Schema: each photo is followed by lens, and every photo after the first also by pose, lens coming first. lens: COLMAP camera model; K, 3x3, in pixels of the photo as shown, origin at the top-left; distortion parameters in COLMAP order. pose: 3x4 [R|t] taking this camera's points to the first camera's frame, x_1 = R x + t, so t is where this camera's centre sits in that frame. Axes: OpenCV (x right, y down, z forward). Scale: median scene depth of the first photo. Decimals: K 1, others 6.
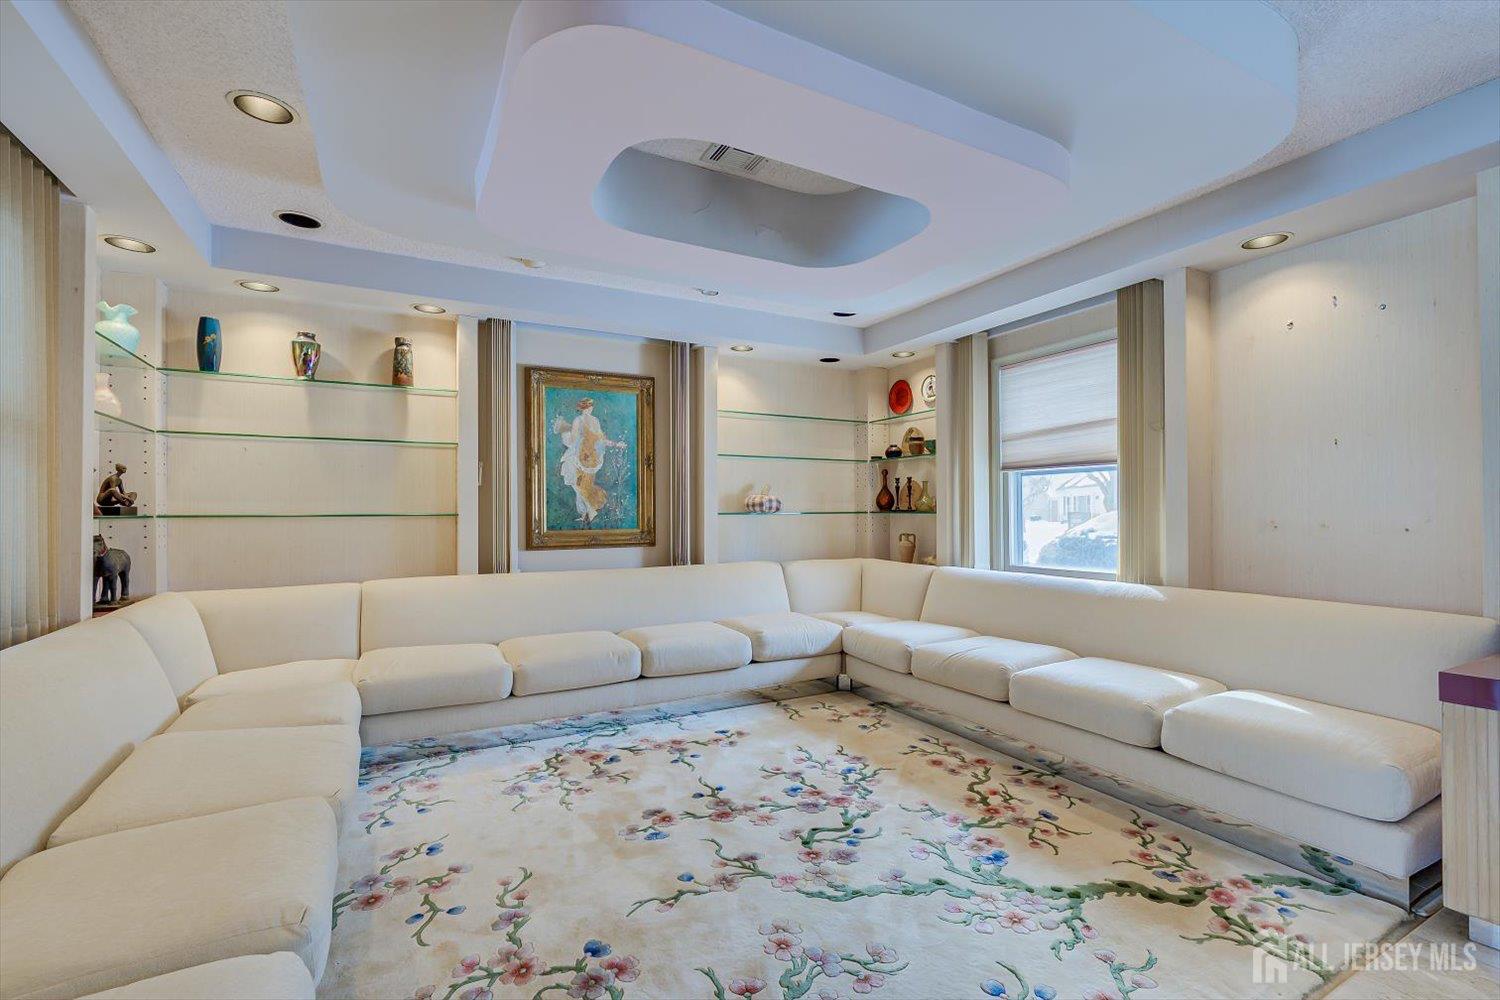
lens RADIAL K [[656.4, 0, 763.8], [0, 656.4, 501.1], [0, 0, 1]] dist [0.001827, 0.000460]
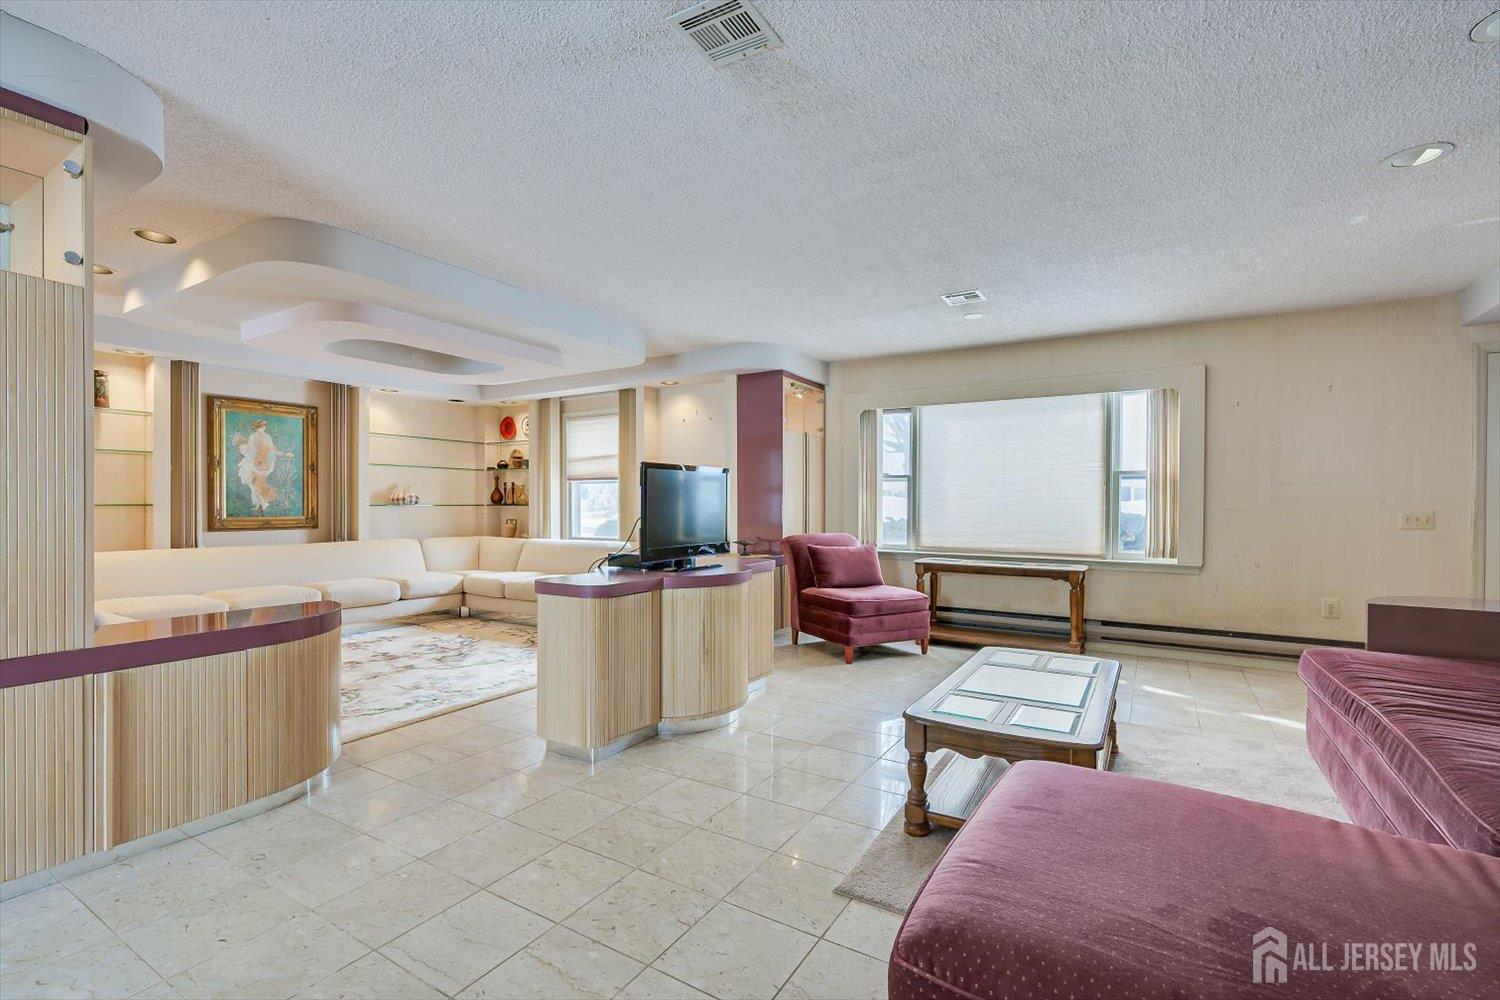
lens RADIAL K [[668.3, 0, 758.0], [0, 668.3, 506.7], [0, 0, 1]] dist [-0.000026, 0.000367]
pose [[0.870172, 0.003002, 0.492739, -0.054871], [-0.010252, 0.999875, 0.012012, -0.004201], [-0.492641, -0.015504, 0.870094, -0.719315]]
